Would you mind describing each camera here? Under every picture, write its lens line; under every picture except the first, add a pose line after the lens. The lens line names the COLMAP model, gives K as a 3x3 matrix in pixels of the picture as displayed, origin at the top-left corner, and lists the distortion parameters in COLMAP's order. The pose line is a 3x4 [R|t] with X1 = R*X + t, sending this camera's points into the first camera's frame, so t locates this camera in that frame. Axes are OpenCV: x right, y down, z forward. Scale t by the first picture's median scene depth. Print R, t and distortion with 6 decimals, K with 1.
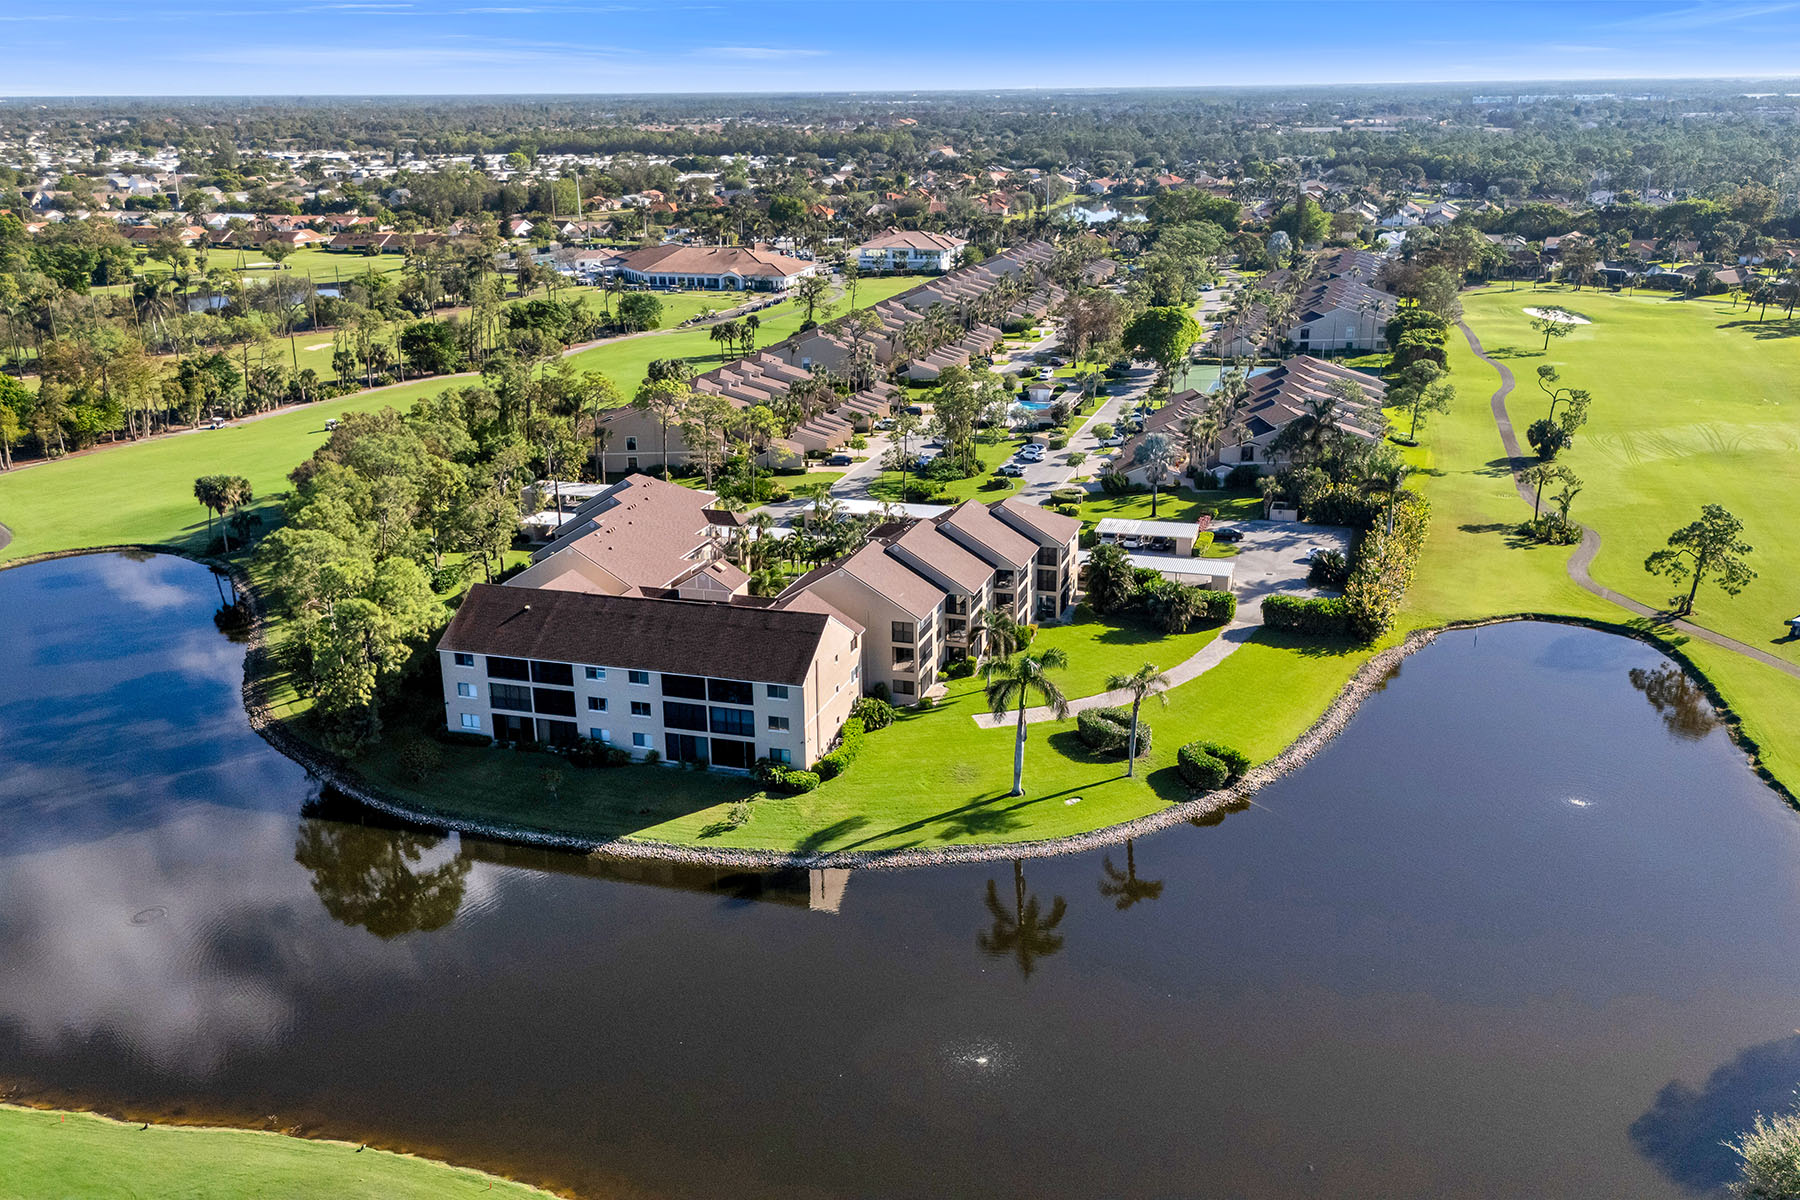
lens RADIAL K [[1560.5, 0, 900.0], [0, 1560.5, 600.0], [0, 0, 1]] dist [0.125427, -0.201412]
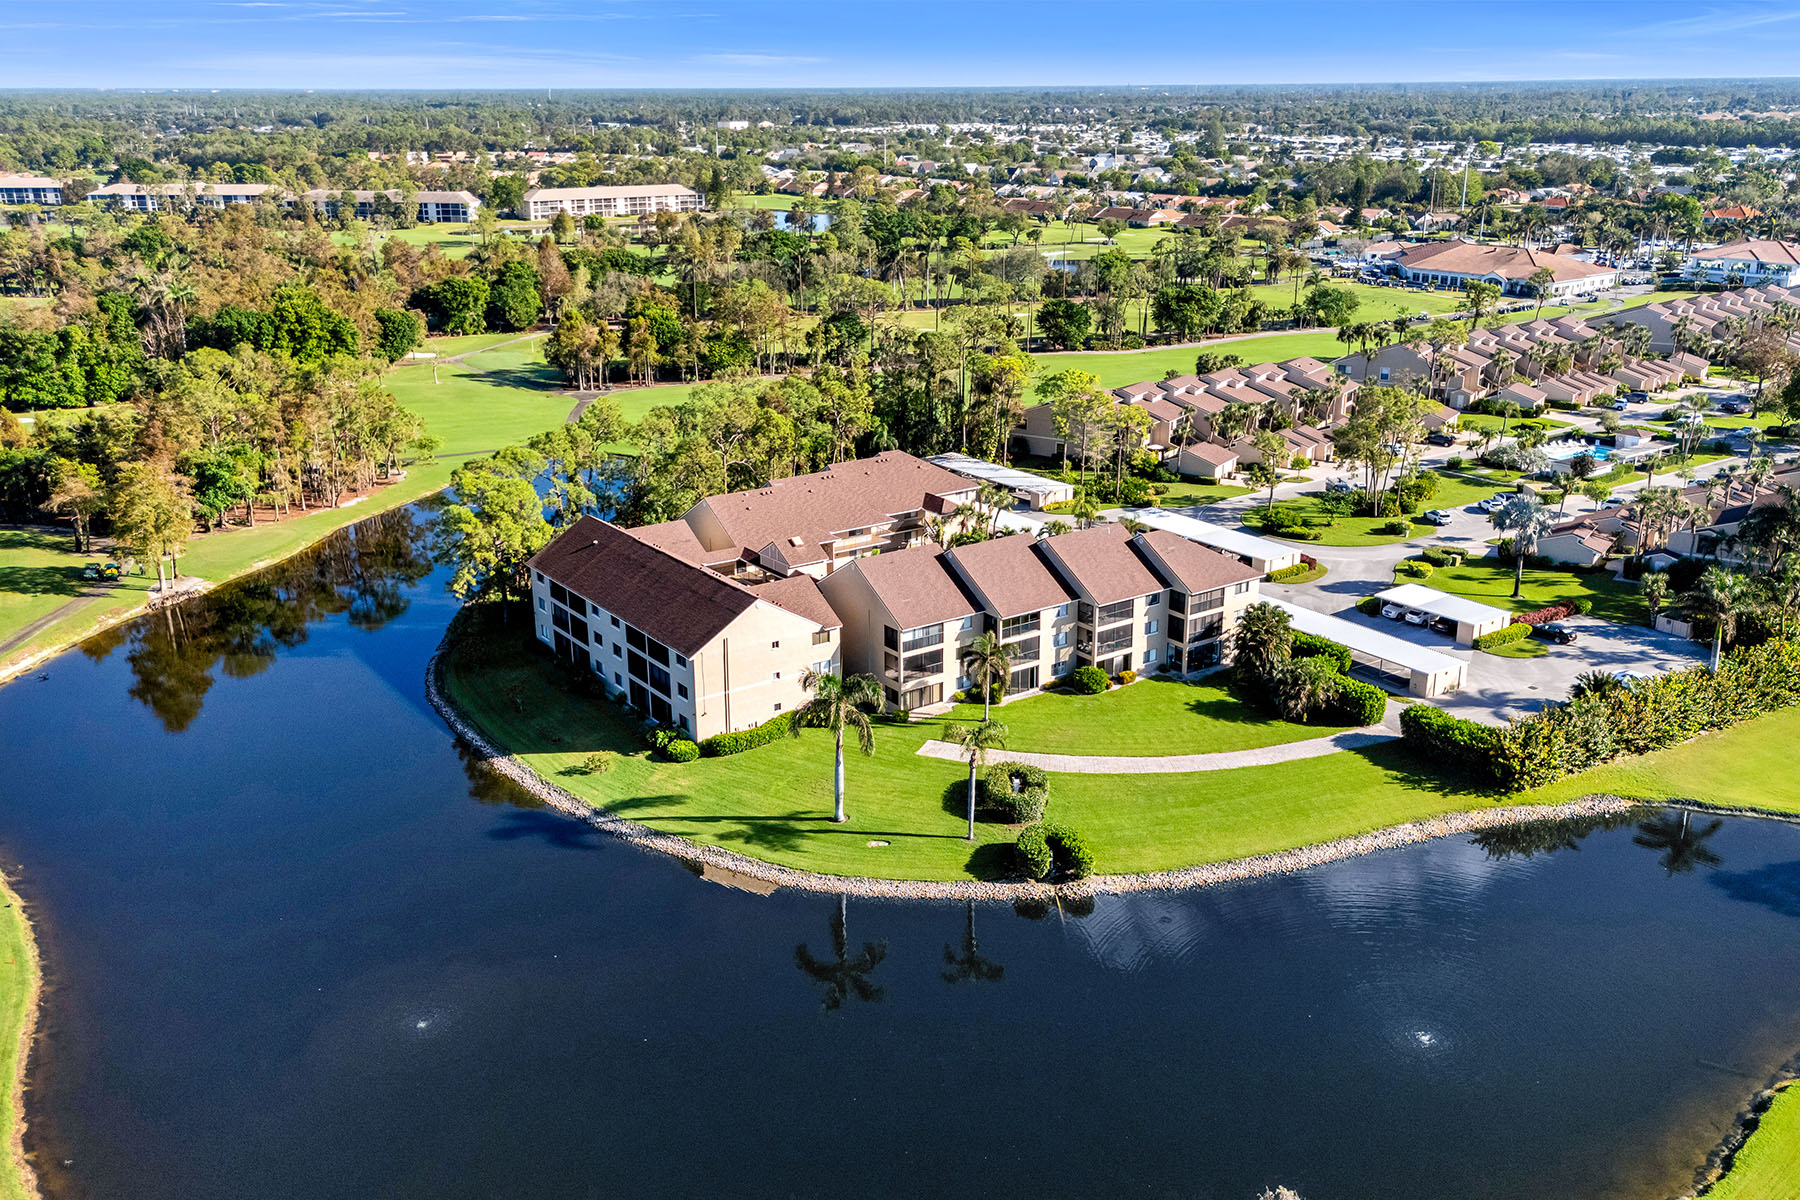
lens RADIAL K [[1560.5, 0, 900.0], [0, 1560.5, 600.0], [0, 0, 1]] dist [0.125427, -0.201412]
pose [[0.799115, 0.195143, -0.568625, 0.473640], [-0.190479, 0.979306, 0.068392, -0.059859], [0.570204, 0.053658, 0.819749, 0.185847]]
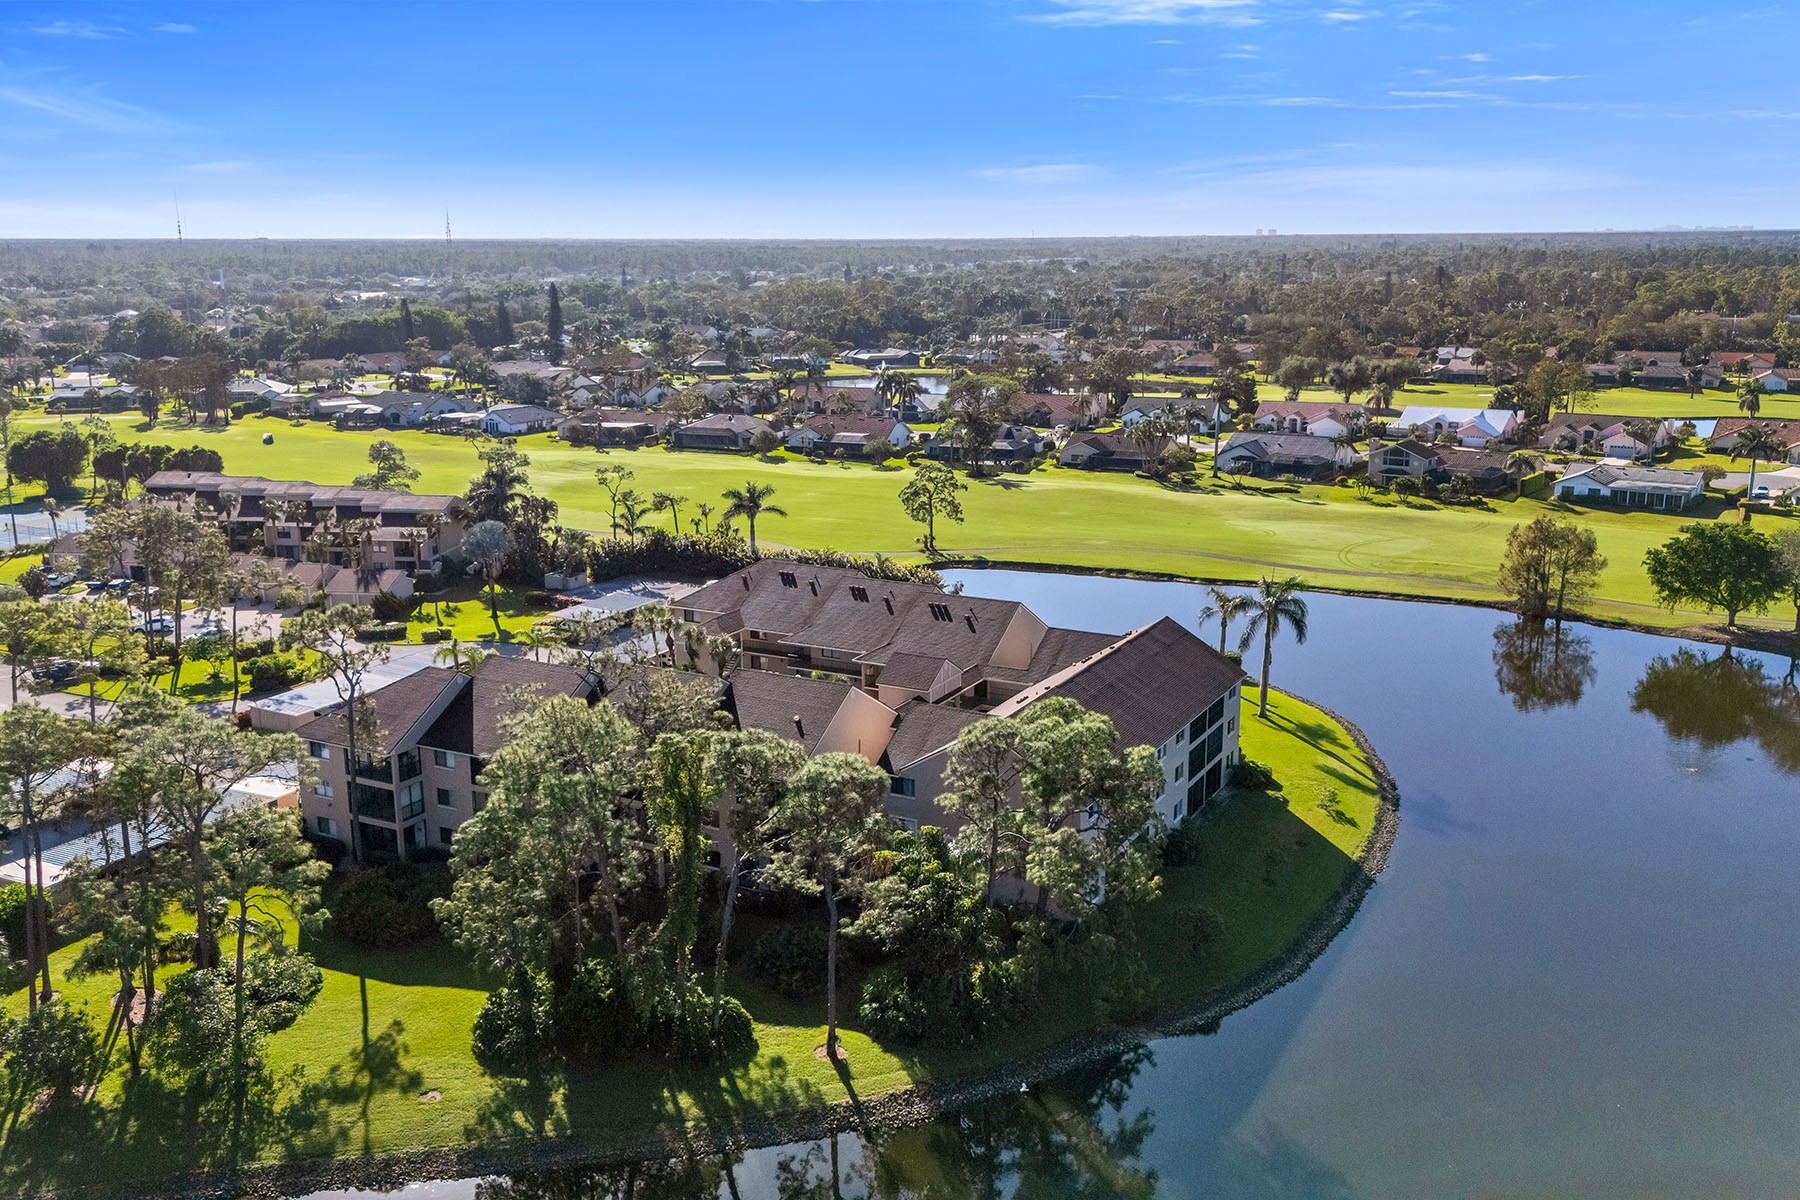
lens RADIAL K [[1567.6, 0, 903.3], [0, 1567.6, 567.0], [0, 0, 1]] dist [0.131791, -0.269137]
pose [[0.195739, -0.191696, 0.961737, -0.802350], [0.305258, 0.943895, 0.126012, -0.153031], [-0.931935, 0.268913, 0.243274, 0.722853]]
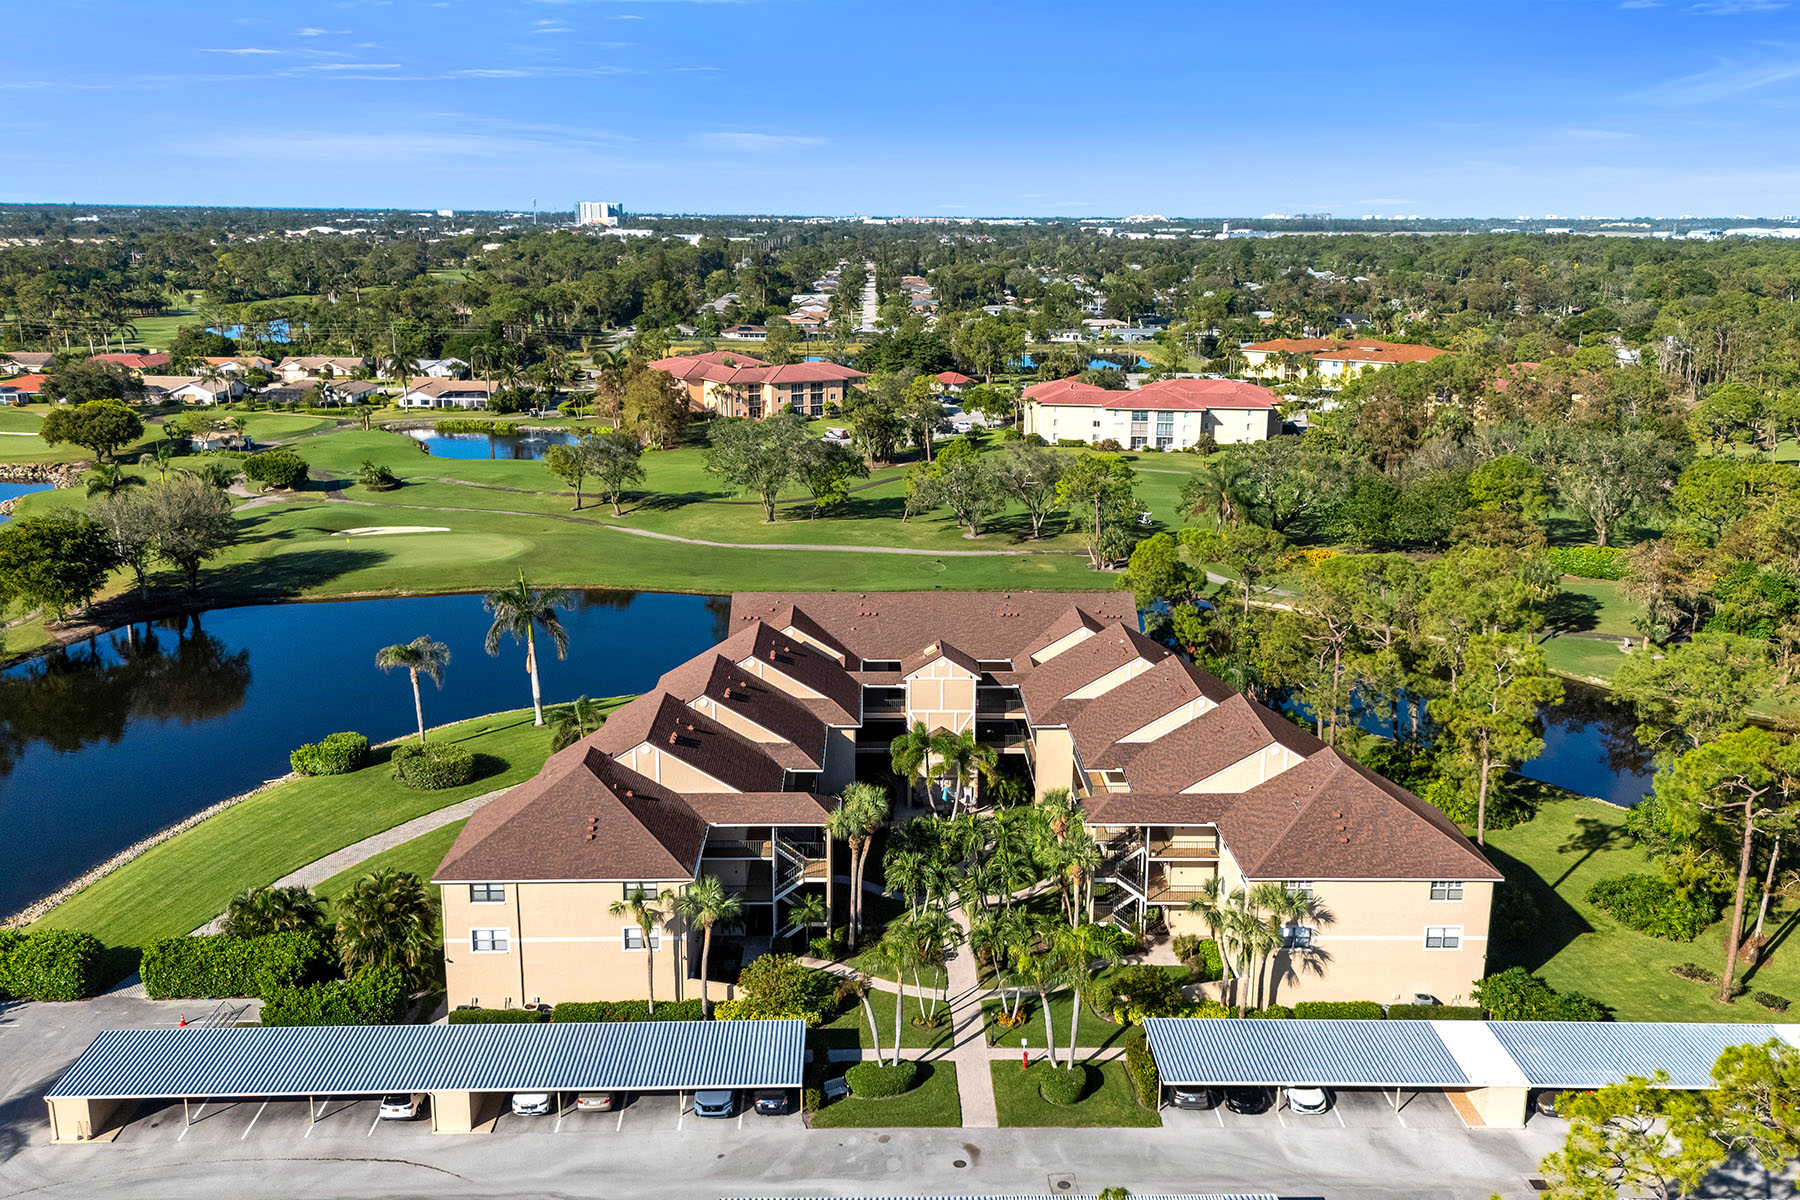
lens RADIAL K [[1560.5, 0, 900.0], [0, 1560.5, 600.0], [0, 0, 1]] dist [0.125427, -0.201412]
pose [[-0.948442, 0.080350, -0.306598, 0.128977], [-0.094552, 0.851561, 0.515659, -0.409439], [0.302520, 0.518062, -0.800058, 1.464164]]
